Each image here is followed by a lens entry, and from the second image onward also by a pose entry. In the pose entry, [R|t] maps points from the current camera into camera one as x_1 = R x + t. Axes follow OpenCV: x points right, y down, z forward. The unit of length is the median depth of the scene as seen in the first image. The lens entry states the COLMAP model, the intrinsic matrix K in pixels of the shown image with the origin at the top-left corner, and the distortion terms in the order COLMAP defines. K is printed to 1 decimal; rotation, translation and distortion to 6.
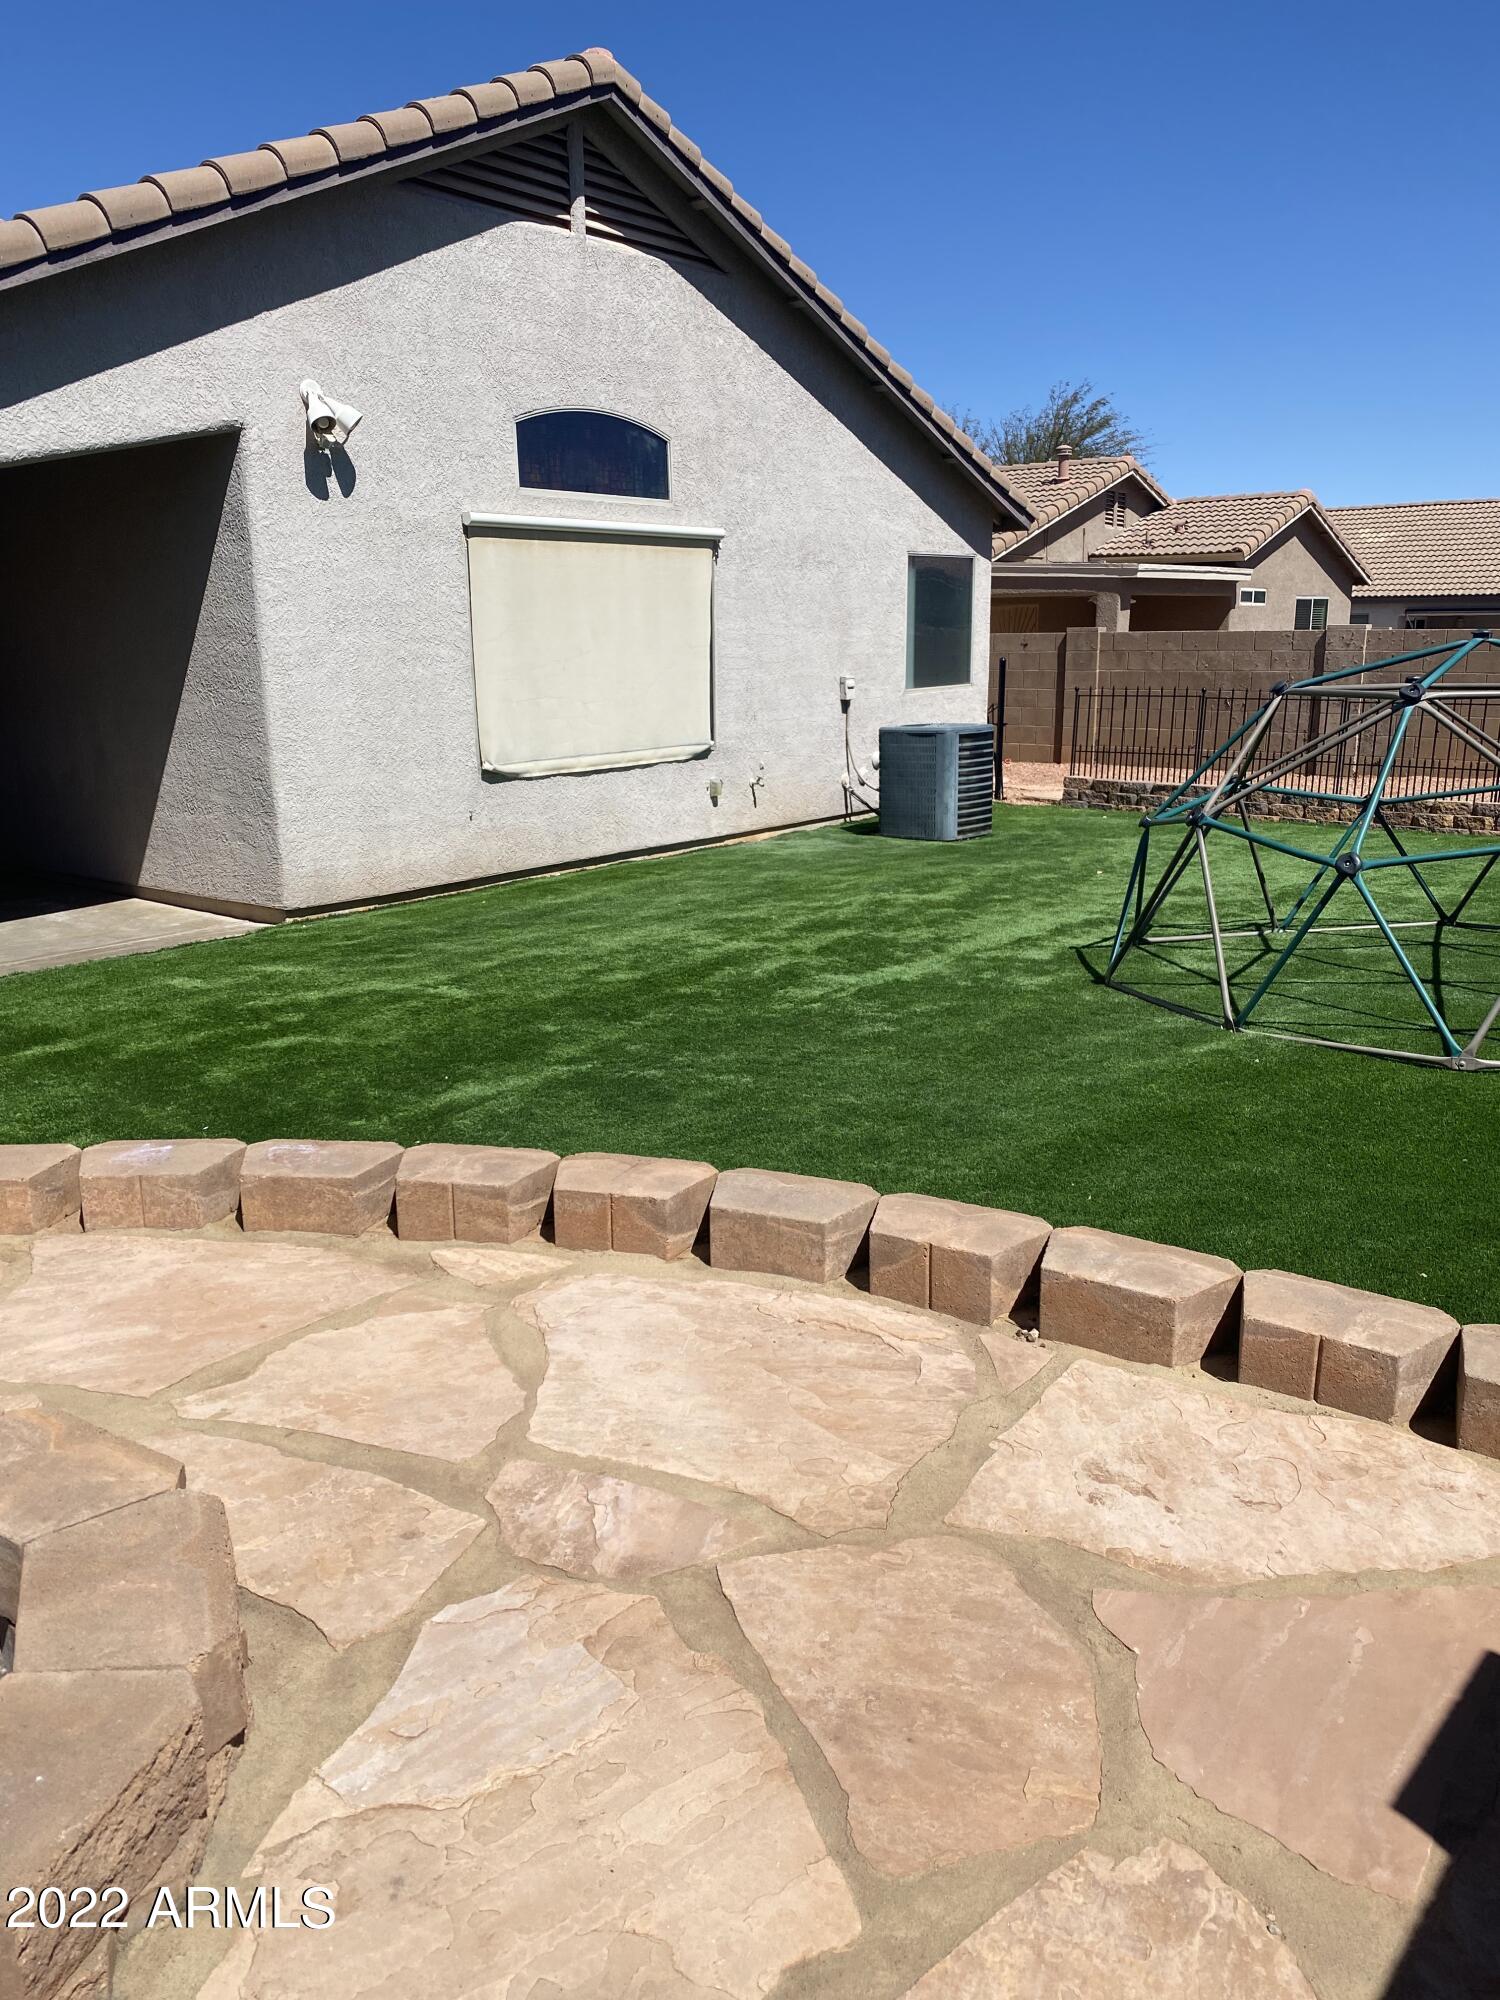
lens RADIAL K [[1523.4, 0, 750.0], [0, 1523.4, 1000.0], [0, 0, 1]] dist [0.004866, -0.001445]
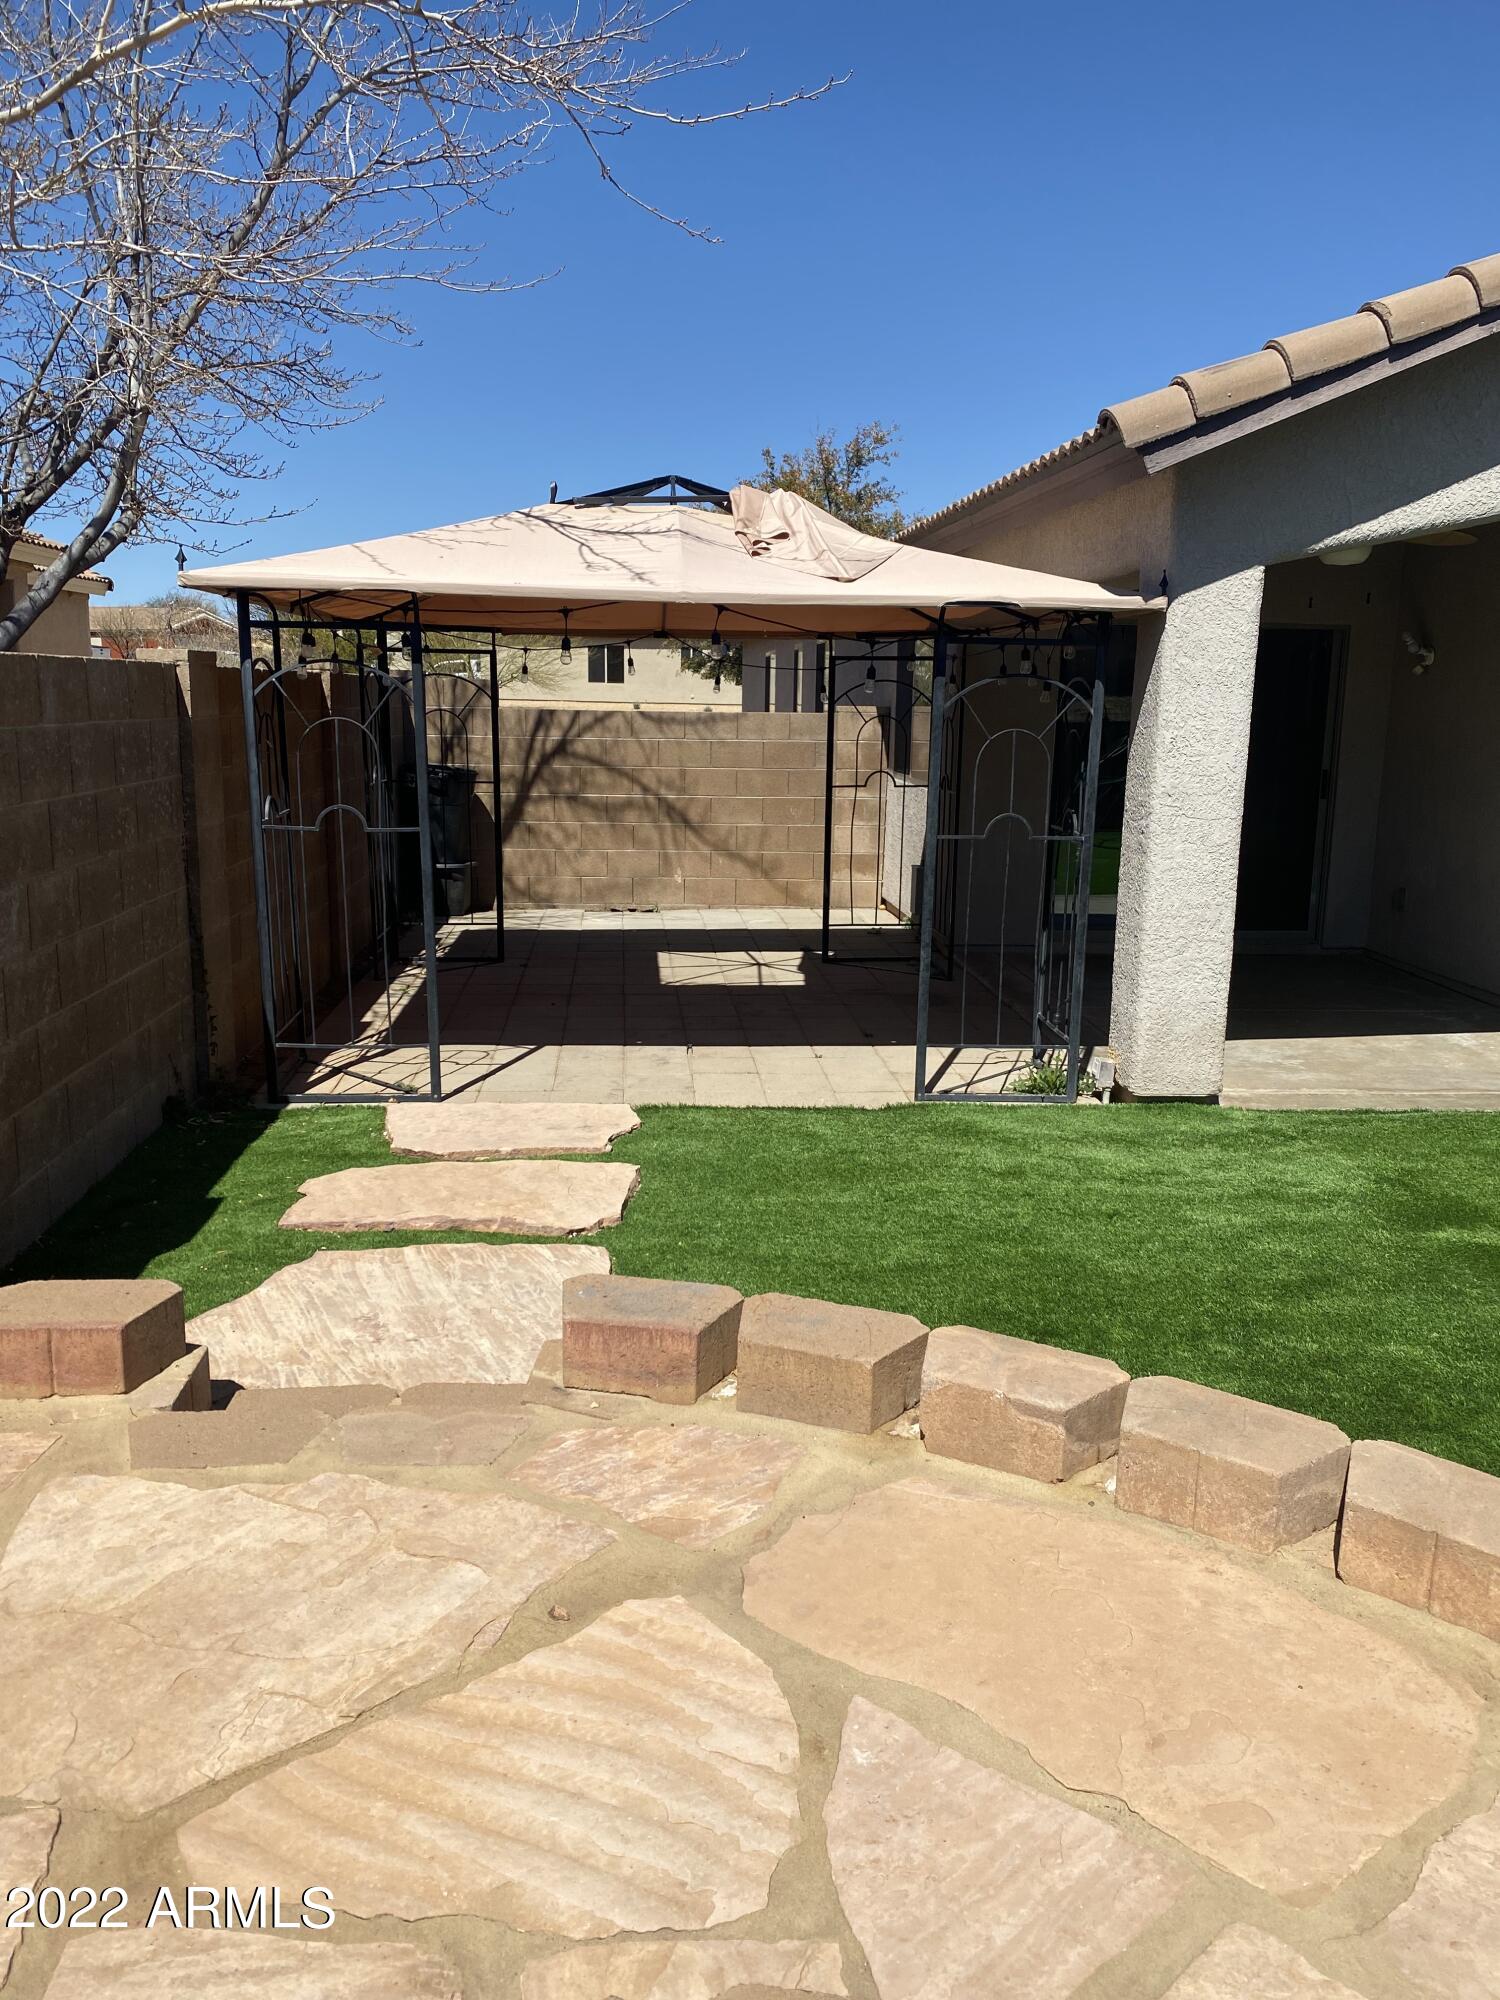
lens RADIAL K [[1538.2, 0, 743.6], [0, 1538.2, 994.5], [0, 0, 1]] dist [0.019325, -0.015367]
pose [[0.673959, 0.163923, -0.720353, -0.128651], [-0.200019, 0.979142, 0.035677, -0.035039], [0.711176, 0.120039, 0.692689, 0.138410]]
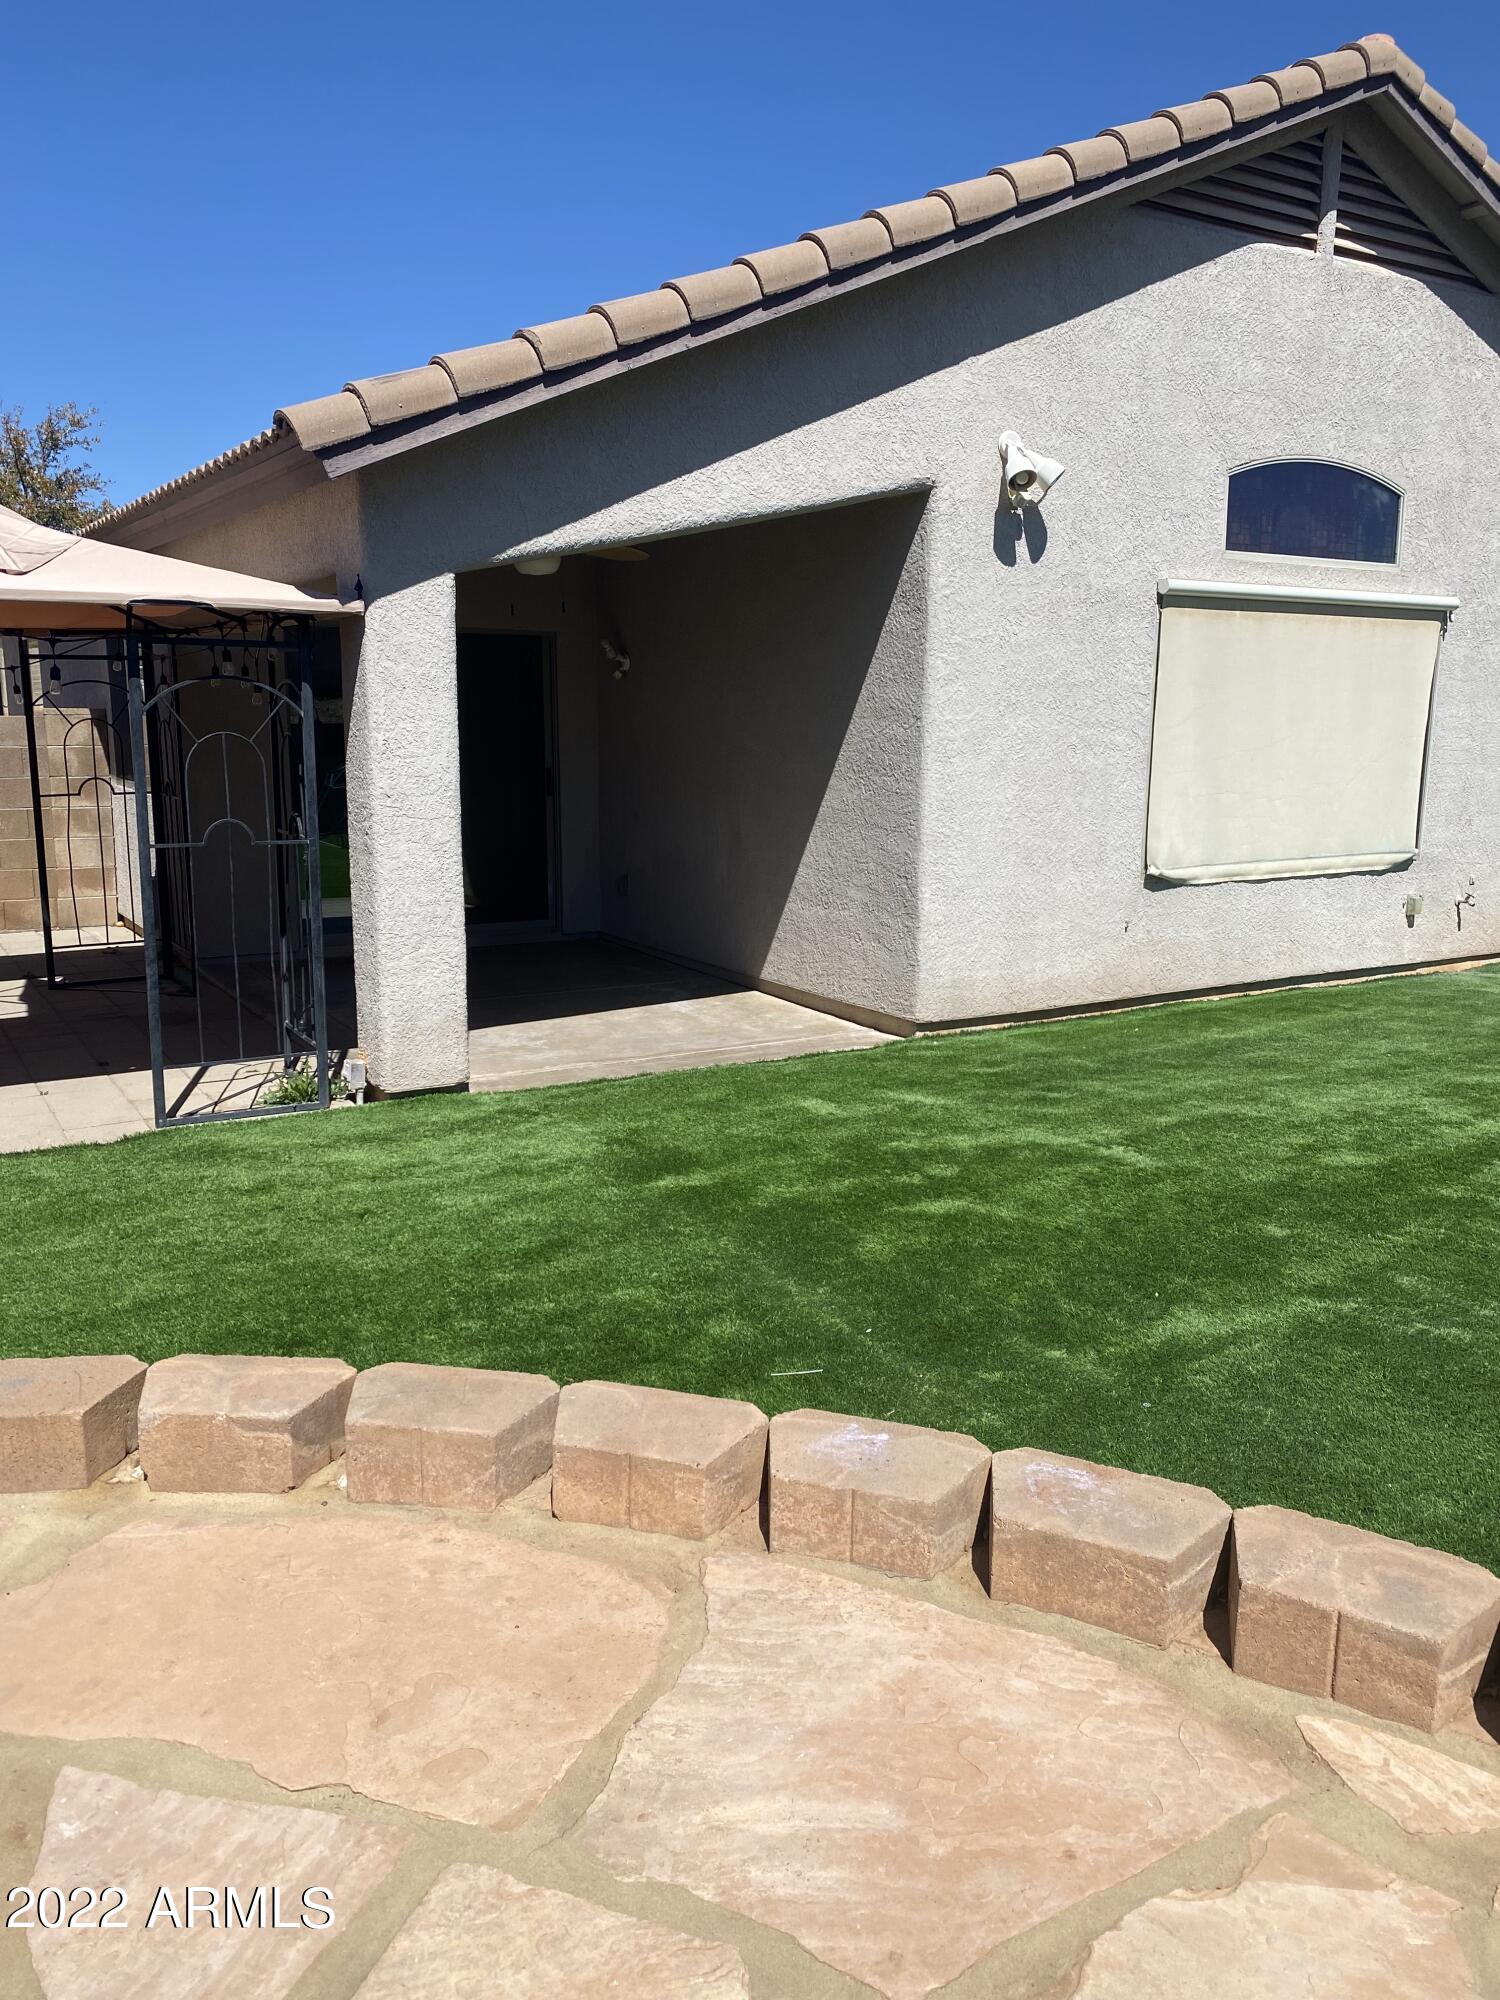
lens RADIAL K [[1538.2, 0, 743.6], [0, 1538.2, 994.5], [0, 0, 1]] dist [0.019325, -0.015367]
pose [[0.934589, 0.084889, -0.345453, -0.106352], [-0.103589, 0.993968, -0.036001, -0.038062], [0.340314, 0.069432, 0.937745, 0.145889]]
